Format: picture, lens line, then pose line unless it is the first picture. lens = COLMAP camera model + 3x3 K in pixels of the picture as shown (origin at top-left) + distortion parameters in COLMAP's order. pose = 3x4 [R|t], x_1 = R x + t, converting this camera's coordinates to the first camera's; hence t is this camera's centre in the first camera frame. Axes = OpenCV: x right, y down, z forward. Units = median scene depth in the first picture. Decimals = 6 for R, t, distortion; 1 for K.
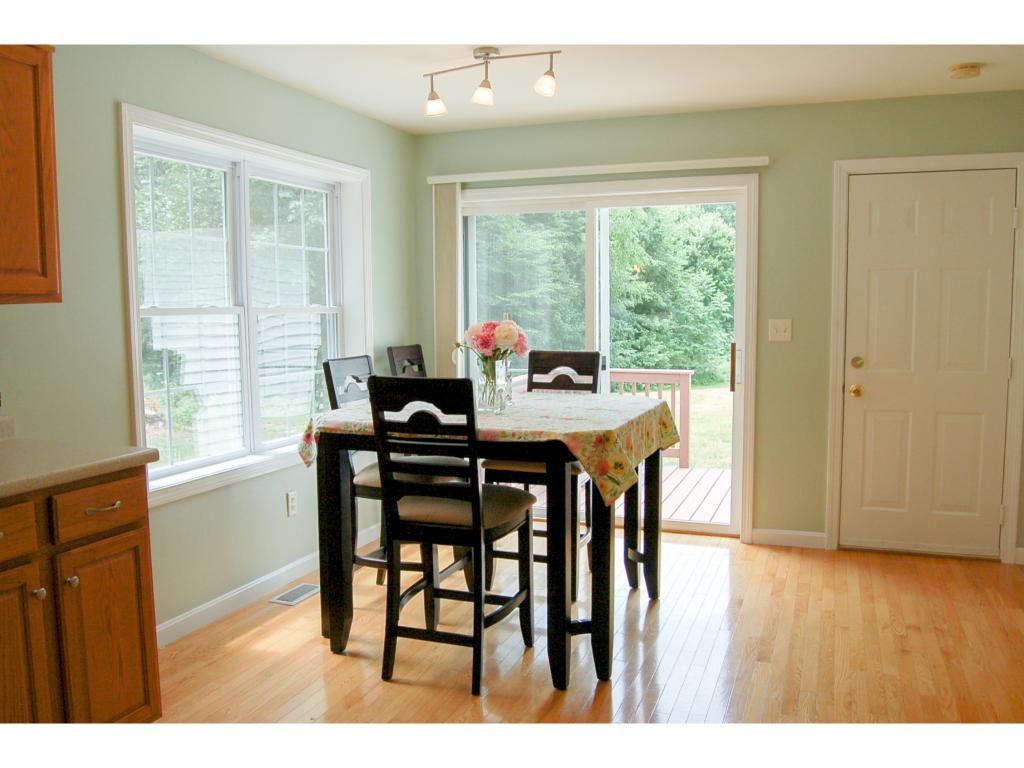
lens RADIAL K [[845.4, 0, 507.8], [0, 845.4, 395.9], [0, 0, 1]] dist [-0.109777, 0.065980]
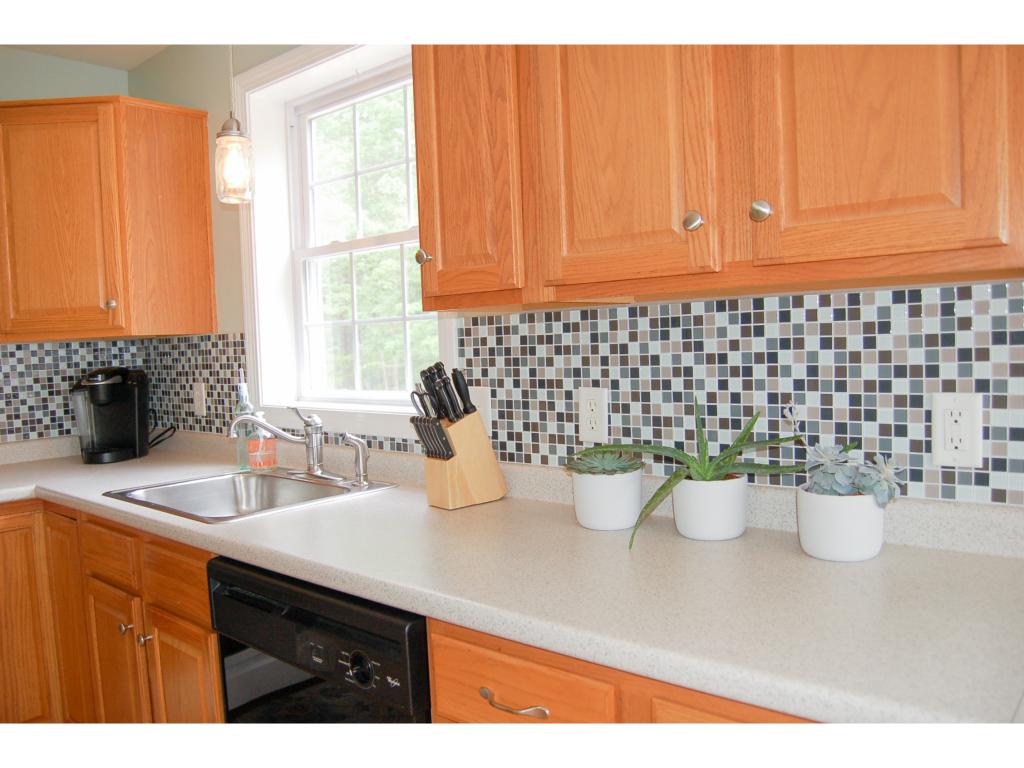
lens RADIAL K [[803.5, 0, 509.8], [0, 803.5, 395.7], [0, 0, 1]] dist [-0.093886, 0.031605]
pose [[-0.328174, 0.085018, -0.940784, -0.081838], [-0.058680, 0.992183, 0.110132, -0.059695], [0.942793, 0.091347, -0.320620, 0.681940]]
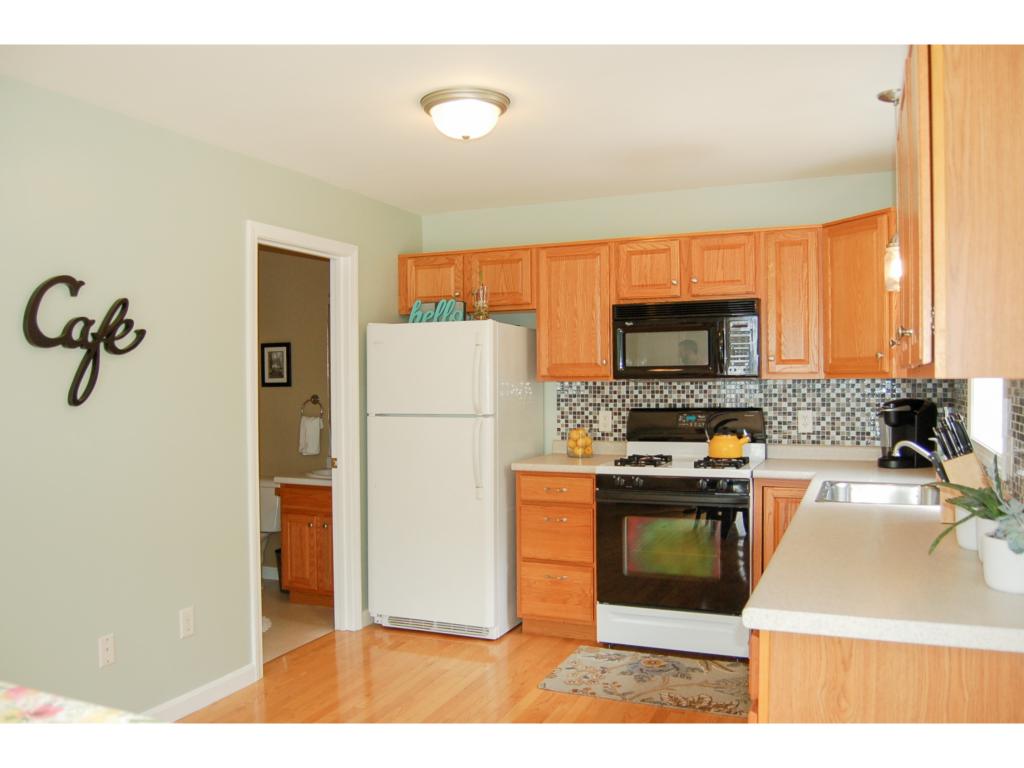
lens RADIAL K [[845.4, 0, 507.8], [0, 845.4, 395.9], [0, 0, 1]] dist [-0.109777, 0.065980]
pose [[-0.999478, 0.014210, 0.029022, -0.197676], [0.017728, 0.992023, 0.124806, -0.138082], [-0.027017, 0.125255, -0.991757, 1.221517]]
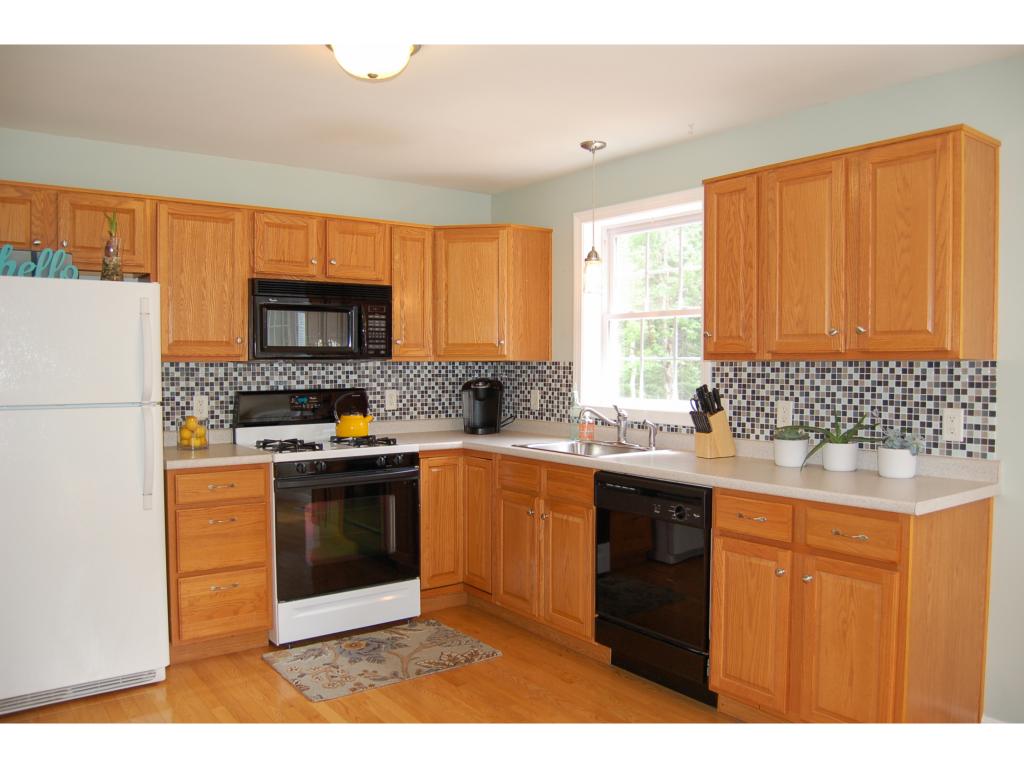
lens RADIAL K [[803.5, 0, 509.8], [0, 803.5, 395.7], [0, 0, 1]] dist [-0.093886, 0.031605]
pose [[-0.521115, 0.039246, -0.852583, 0.483090], [-0.087923, 0.991159, 0.099365, -0.088644], [0.848945, 0.126743, -0.513058, 0.791713]]
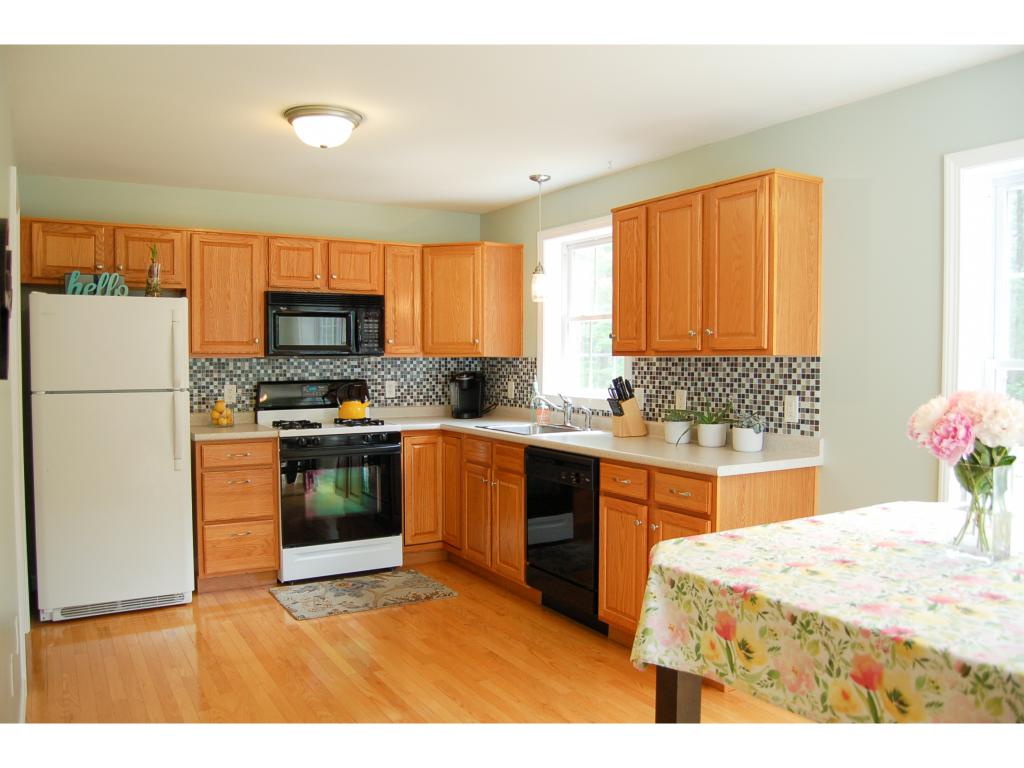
lens RADIAL K [[803.5, 0, 509.8], [0, 803.5, 395.7], [0, 0, 1]] dist [-0.093886, 0.031605]
pose [[-0.607929, 0.041715, -0.792895, 0.578874], [-0.081140, 0.990127, 0.114303, -0.124151], [0.789834, 0.133823, -0.598543, 1.111941]]
